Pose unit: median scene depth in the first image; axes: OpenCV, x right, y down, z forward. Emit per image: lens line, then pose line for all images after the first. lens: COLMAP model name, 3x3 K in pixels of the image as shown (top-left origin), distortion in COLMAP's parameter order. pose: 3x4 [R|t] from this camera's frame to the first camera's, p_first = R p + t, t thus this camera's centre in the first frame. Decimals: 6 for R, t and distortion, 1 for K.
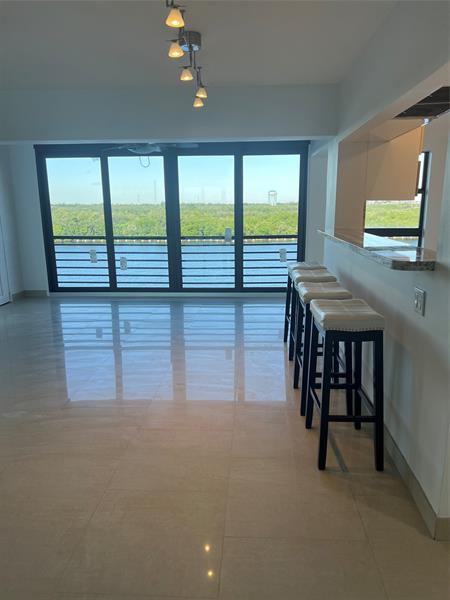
lens RADIAL K [[447.3, 0, 220.8], [0, 447.3, 304.7], [0, 0, 1]] dist [0.081522, -0.122401]
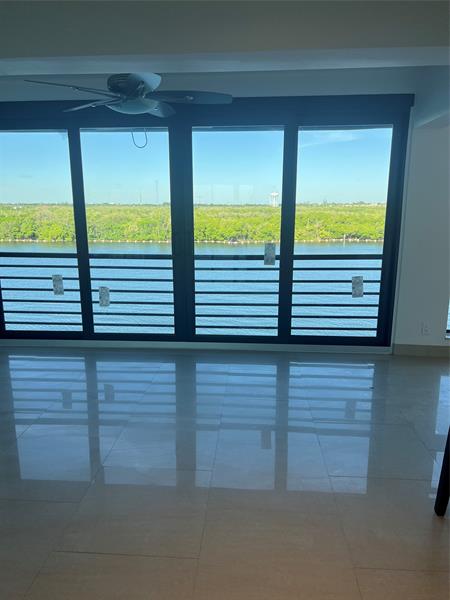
lens RADIAL K [[451.6, 0, 217.7], [0, 451.6, 299.7], [0, 0, 1]] dist [0.046942, -0.001107]
pose [[0.999918, 0.008817, -0.009294, -0.048185], [-0.008945, 0.999864, -0.013886, -0.078399], [0.009171, 0.013968, 0.999860, 0.353983]]
